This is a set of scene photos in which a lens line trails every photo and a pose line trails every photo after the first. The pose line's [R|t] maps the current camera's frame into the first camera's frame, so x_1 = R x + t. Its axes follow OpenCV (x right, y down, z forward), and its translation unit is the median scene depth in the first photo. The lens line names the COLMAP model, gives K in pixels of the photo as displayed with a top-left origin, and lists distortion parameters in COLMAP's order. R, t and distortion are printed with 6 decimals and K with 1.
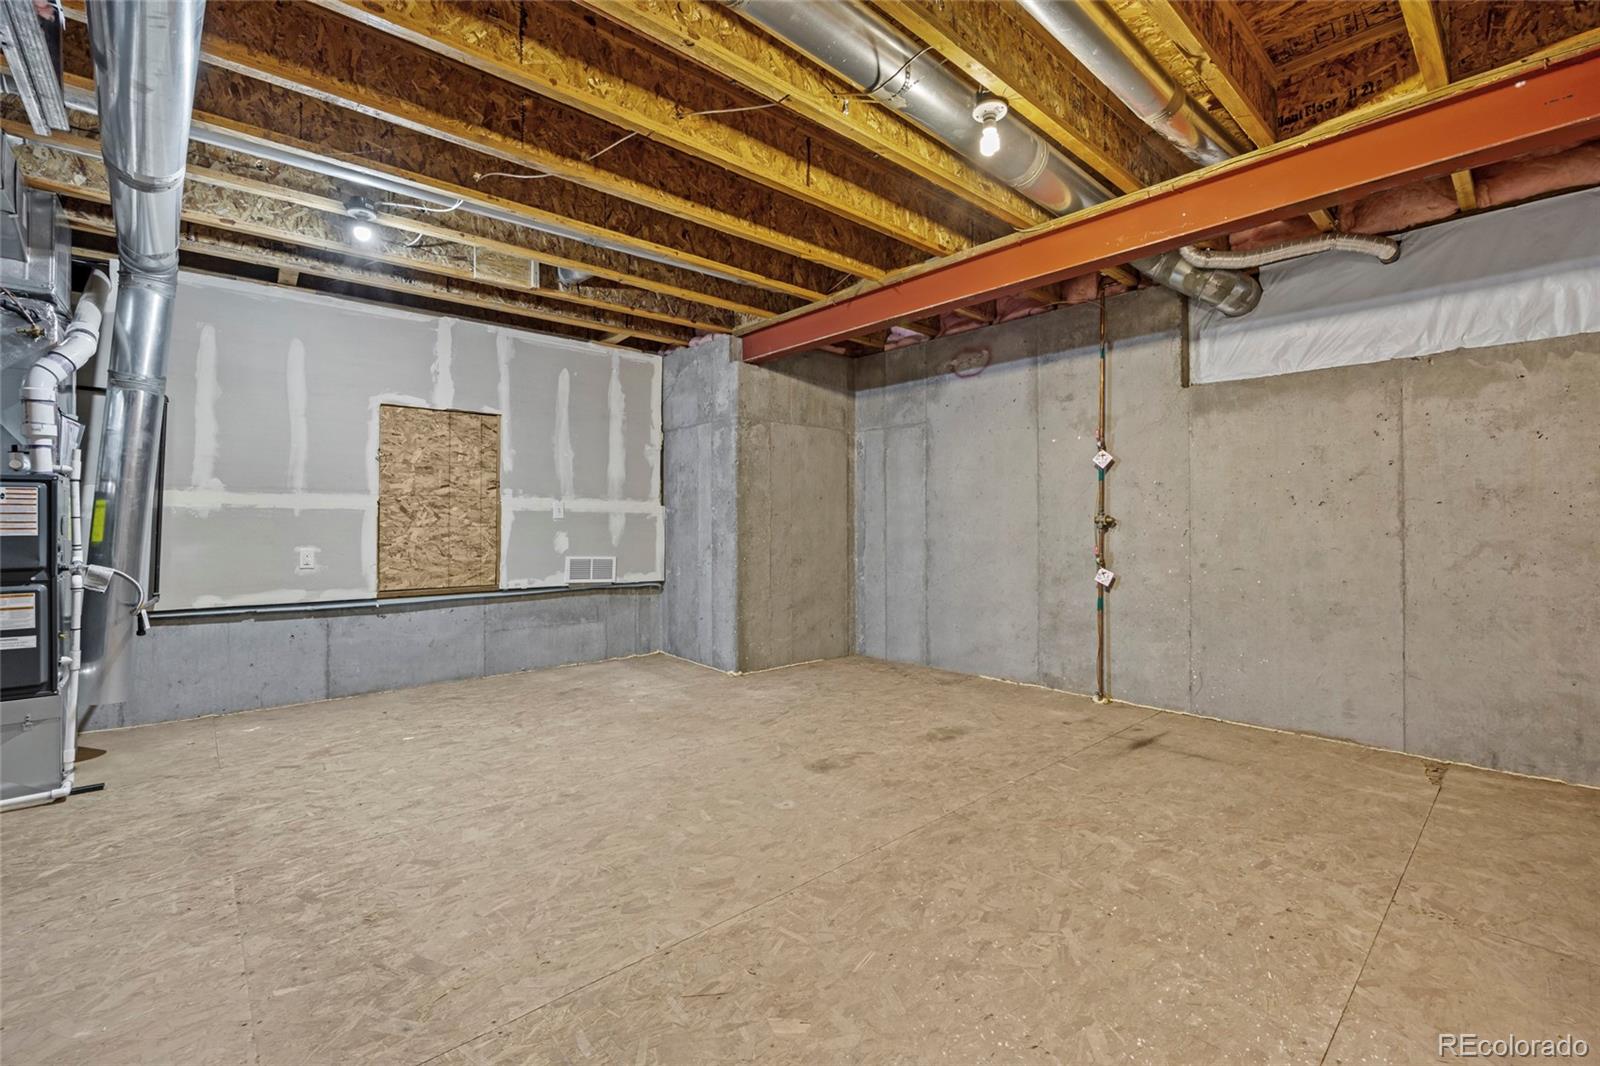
lens RADIAL K [[708.7, 0, 809.6], [0, 708.7, 525.1], [0, 0, 1]] dist [-0.015839, 0.002419]
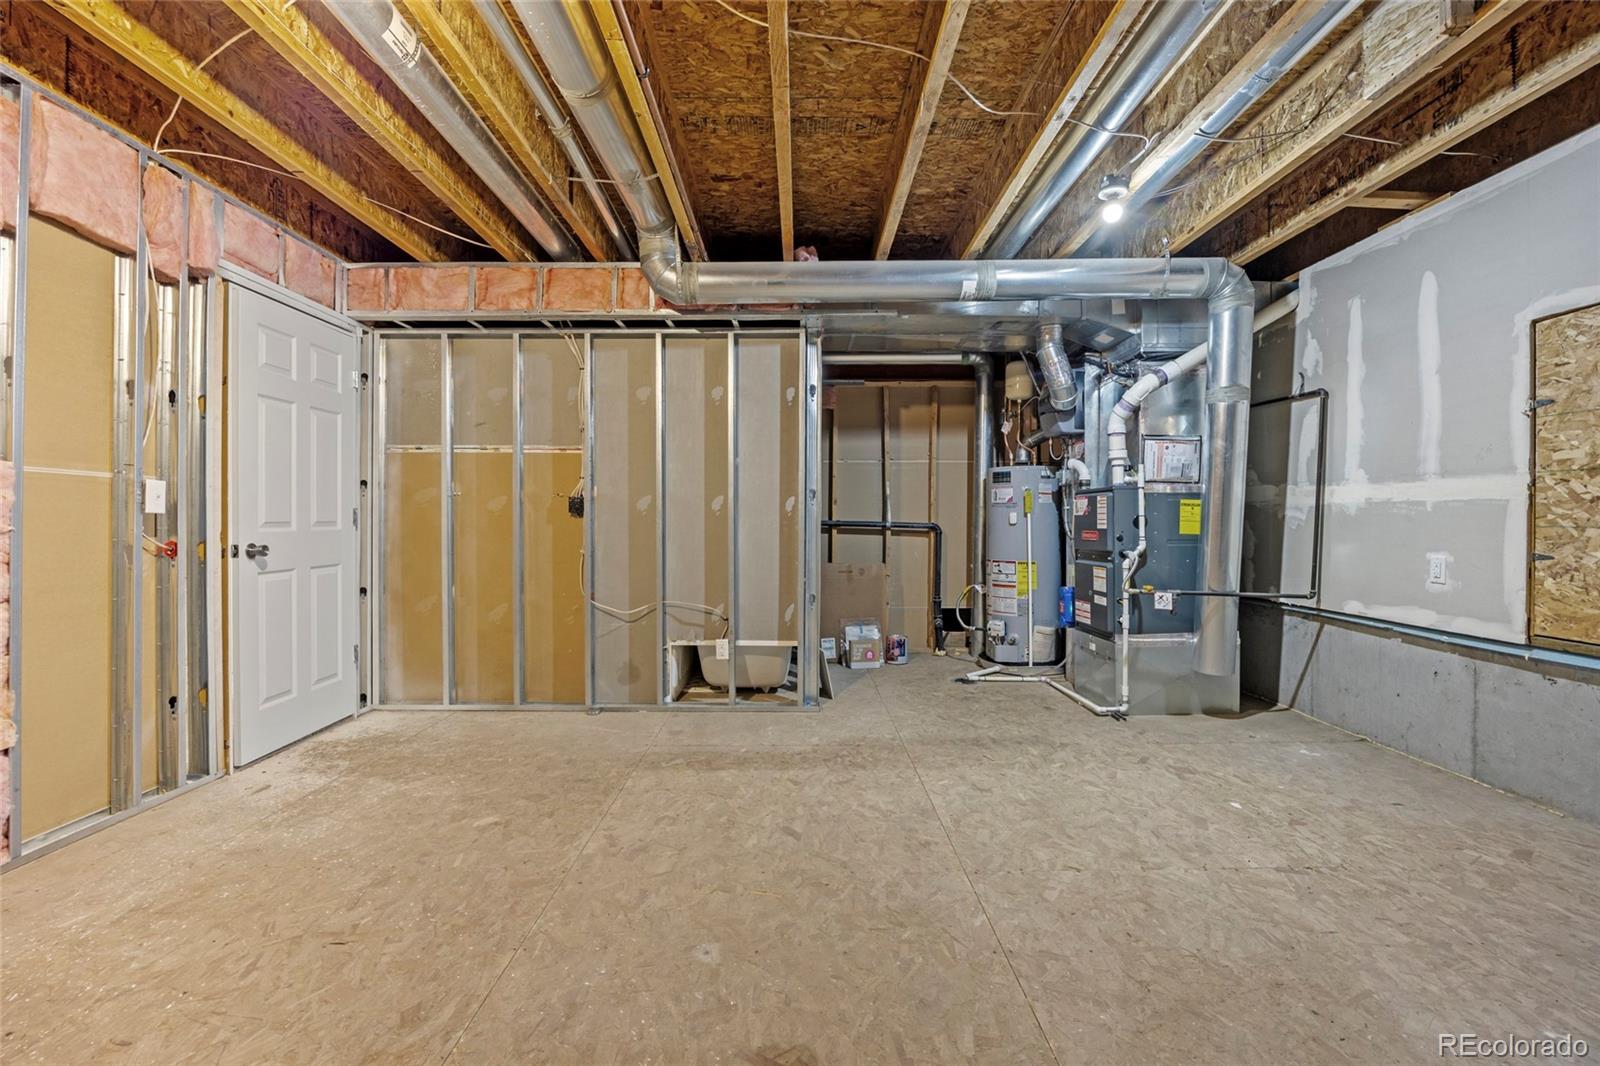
lens RADIAL K [[708.7, 0, 808.7], [0, 708.7, 523.6], [0, 0, 1]] dist [-0.015839, 0.002419]
pose [[-0.677233, 0.004650, -0.735754, 0.302061], [-0.000610, 0.999976, 0.006882, -0.004919], [0.735769, 0.005110, -0.677214, 1.196109]]
